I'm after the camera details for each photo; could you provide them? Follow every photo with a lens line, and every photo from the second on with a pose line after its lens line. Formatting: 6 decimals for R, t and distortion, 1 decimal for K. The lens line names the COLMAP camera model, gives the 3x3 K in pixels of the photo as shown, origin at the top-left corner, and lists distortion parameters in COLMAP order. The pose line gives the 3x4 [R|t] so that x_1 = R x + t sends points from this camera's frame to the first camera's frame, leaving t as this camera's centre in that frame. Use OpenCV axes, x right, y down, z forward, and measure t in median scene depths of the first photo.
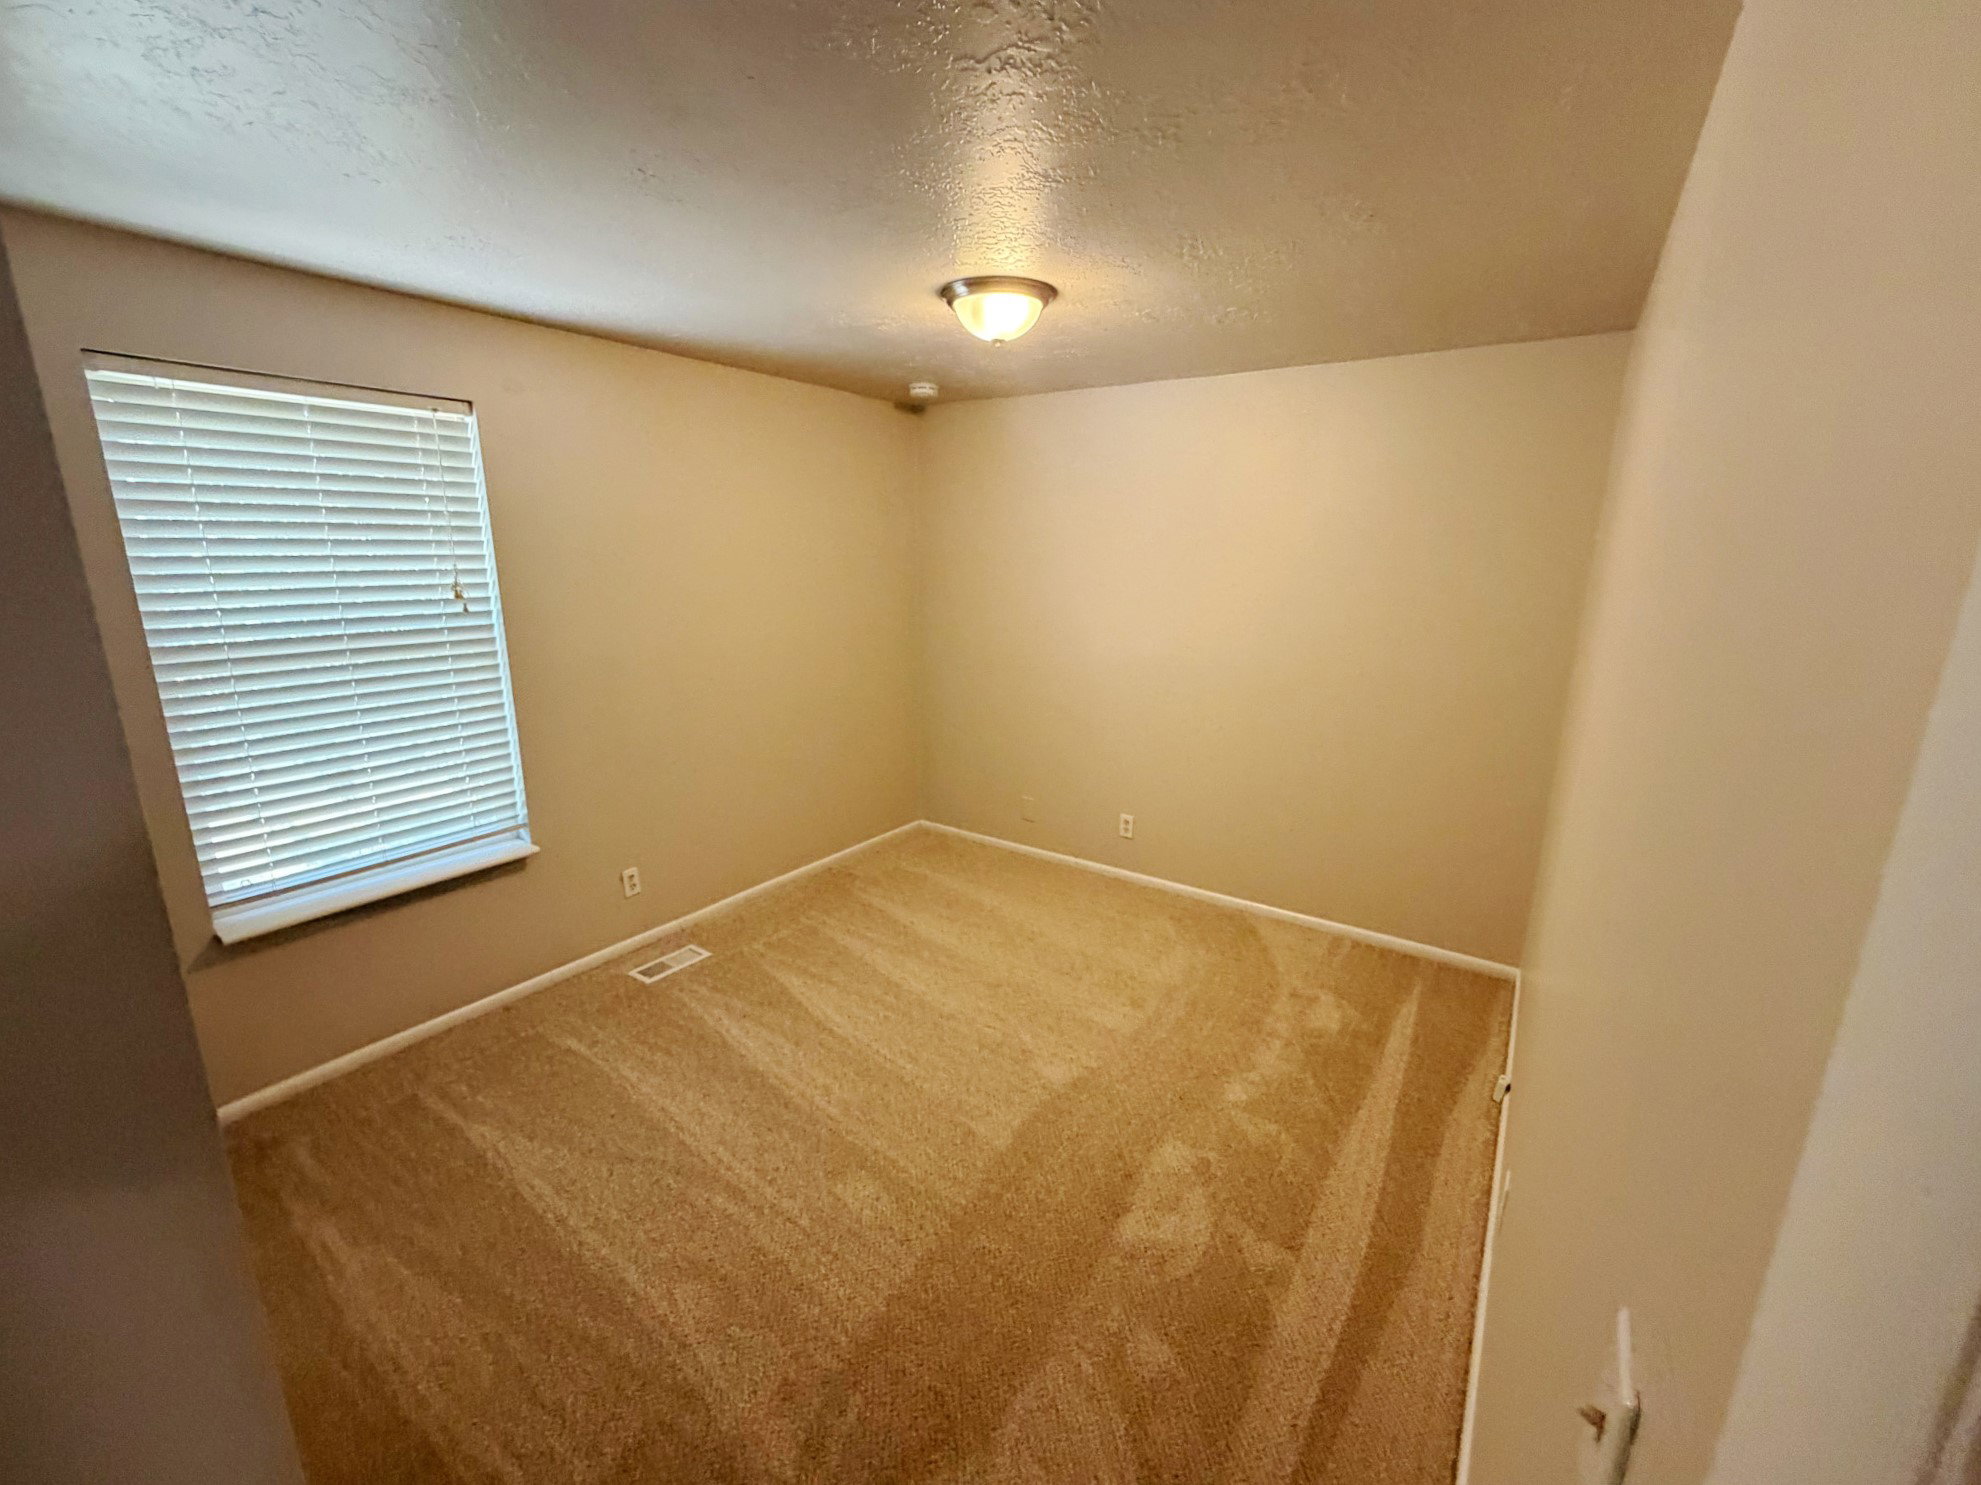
lens RADIAL K [[810.5, 0, 986.6], [0, 810.5, 743.5], [0, 0, 1]] dist [0.000603, 0.000183]
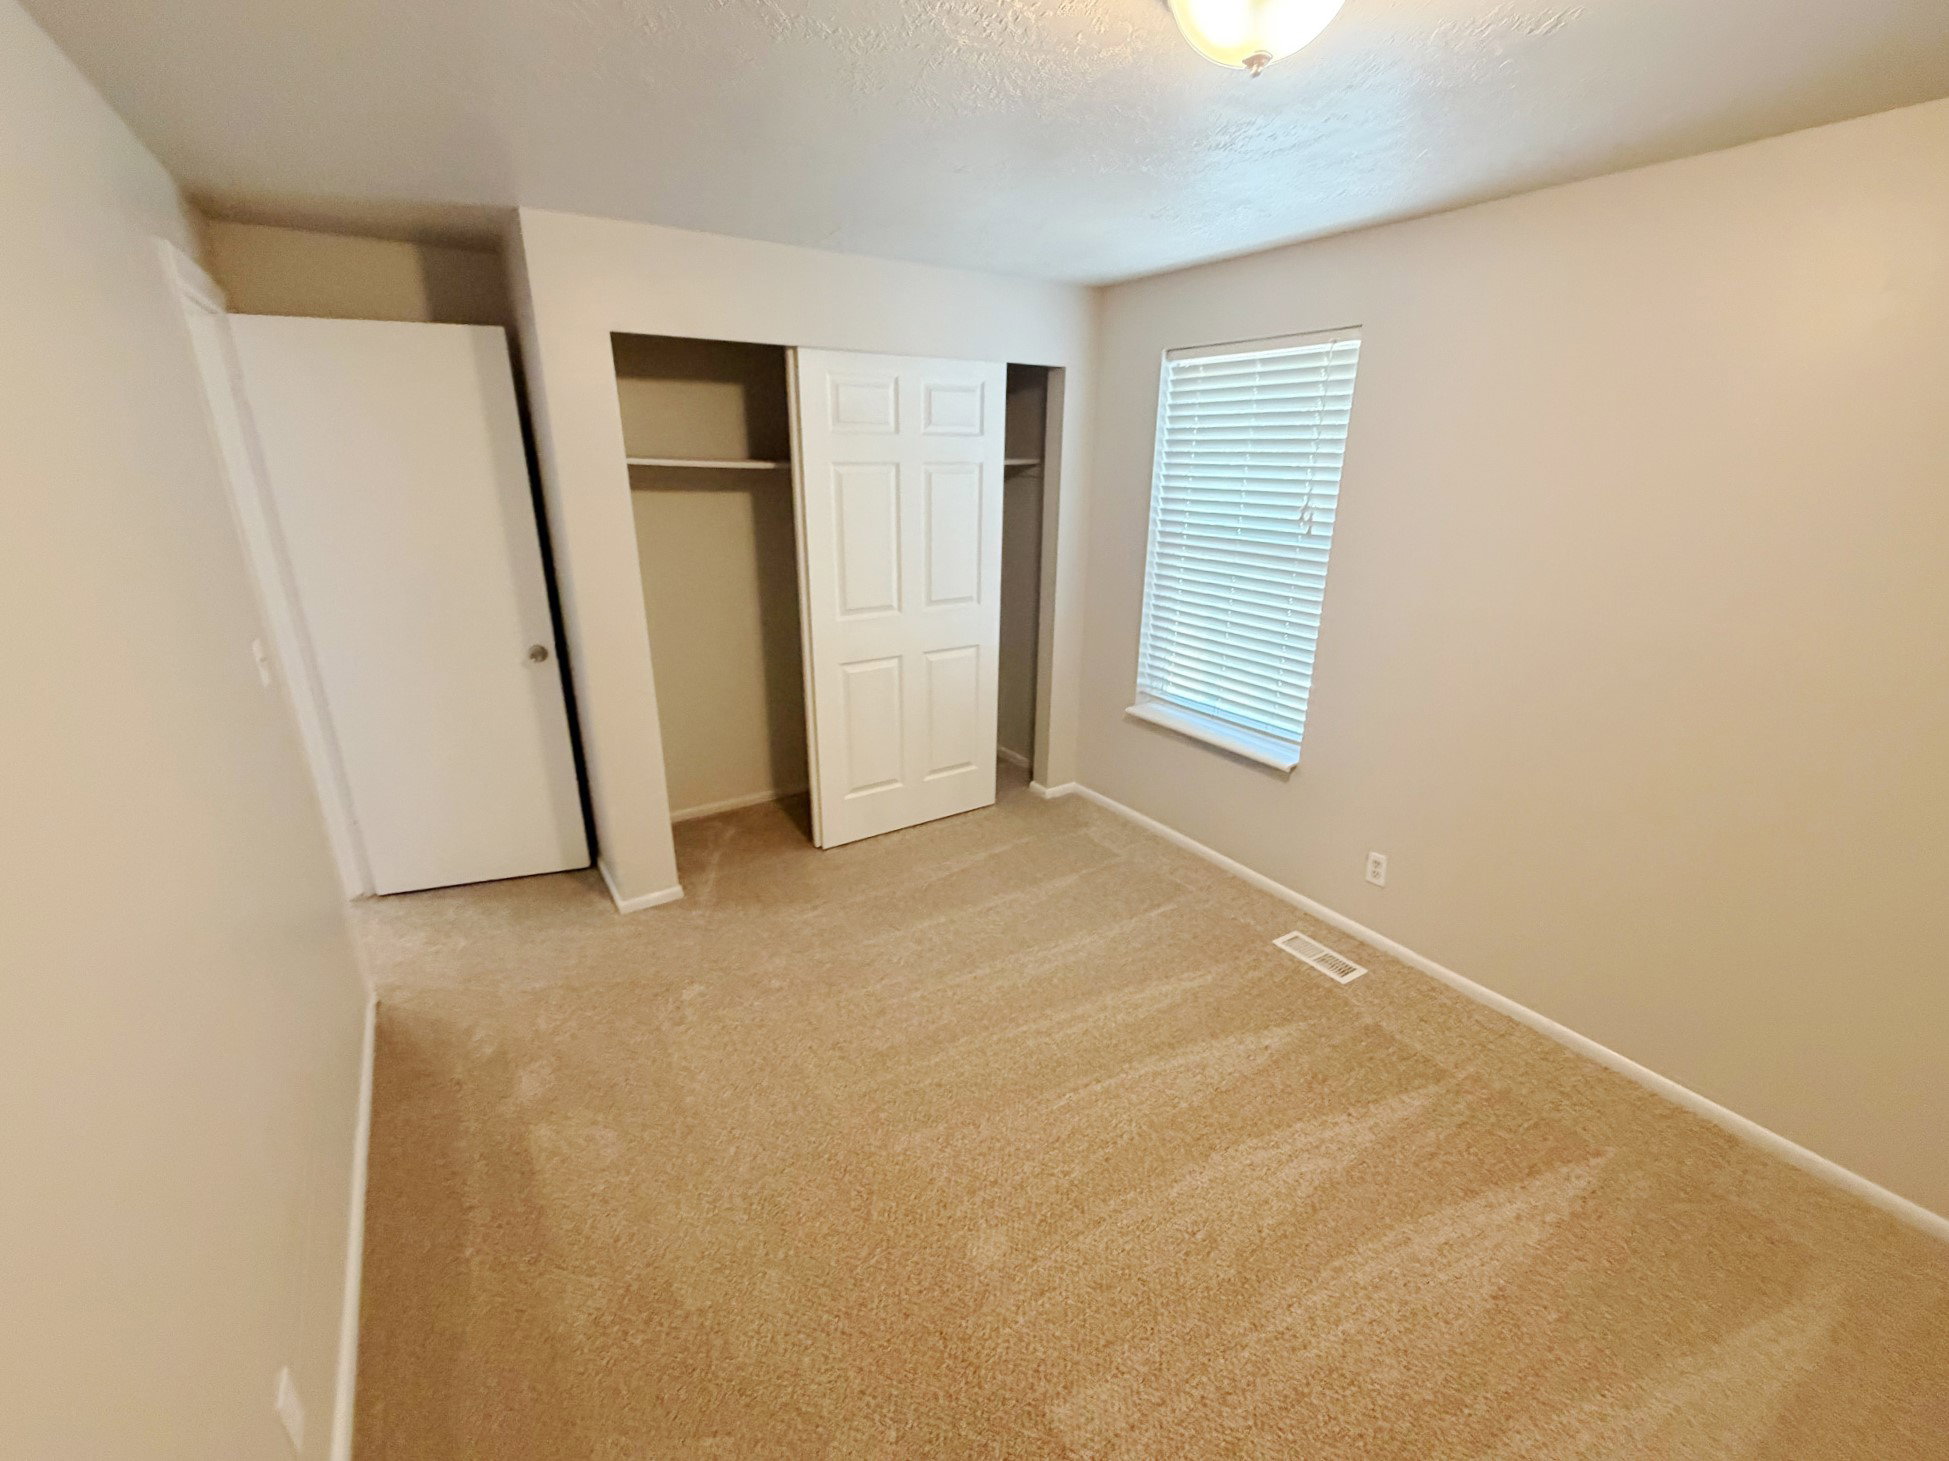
lens RADIAL K [[797.4, 0, 970.7], [0, 797.4, 731.5], [0, 0, 1]] dist [0.000603, 0.000183]
pose [[-0.362121, 0.286205, -0.887105, 0.553949], [-0.248797, 0.887491, 0.387891, -0.233148], [0.898314, 0.361173, -0.250172, 0.973751]]
